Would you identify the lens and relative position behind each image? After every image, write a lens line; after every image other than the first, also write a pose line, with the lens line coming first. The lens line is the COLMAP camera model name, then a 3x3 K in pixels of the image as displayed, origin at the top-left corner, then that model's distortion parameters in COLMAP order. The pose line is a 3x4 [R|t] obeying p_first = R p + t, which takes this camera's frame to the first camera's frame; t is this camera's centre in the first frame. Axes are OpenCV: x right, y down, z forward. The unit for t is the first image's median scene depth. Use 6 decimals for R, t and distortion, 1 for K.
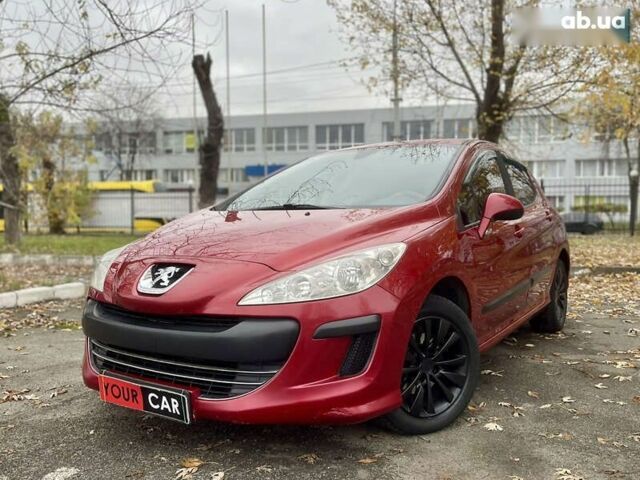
lens RADIAL K [[545.7, 0, 318.4], [0, 545.7, 220.4], [0, 0, 1]] dist [0.030208, -0.003453]
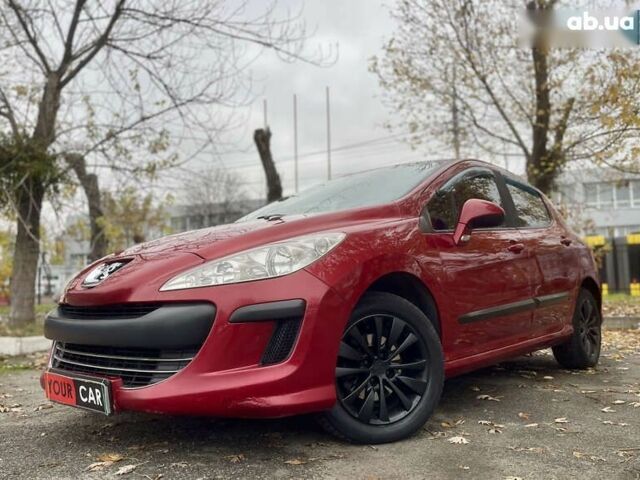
lens RADIAL K [[523.5, 0, 320.2], [0, 523.5, 226.1], [0, 0, 1]] dist [0.029965, -0.014366]
pose [[0.990119, -0.031352, -0.136676, 0.215221], [0.014122, 0.992024, -0.125254, 0.128162], [0.139513, 0.122086, 0.982665, 0.076381]]
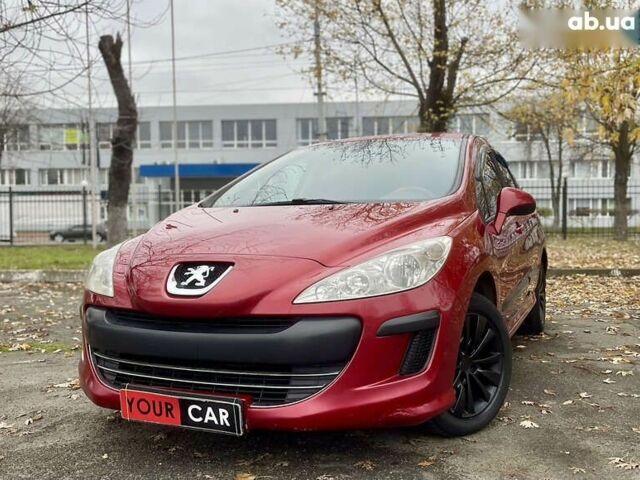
lens RADIAL K [[609.4, 0, 321.0], [0, 609.4, 218.4], [0, 0, 1]] dist [0.027844, 0.002244]
pose [[0.987791, -0.006812, 0.155638, -0.207094], [0.009057, 0.999865, -0.013721, 0.019833], [-0.155523, 0.014963, 0.987719, -0.024936]]
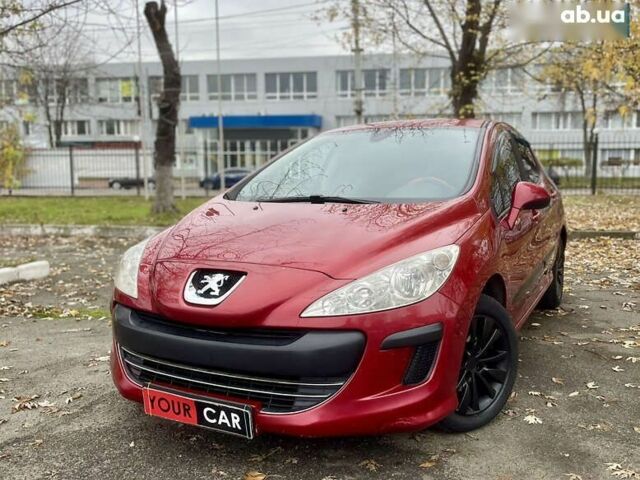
lens RADIAL K [[574.6, 0, 323.5], [0, 574.6, 210.6], [0, 0, 1]] dist [0.029901, -0.003032]
pose [[0.995501, -0.010831, 0.094133, -0.159539], [0.005017, 0.998077, 0.061782, -0.077040], [-0.094621, -0.061031, 0.993641, -0.006693]]
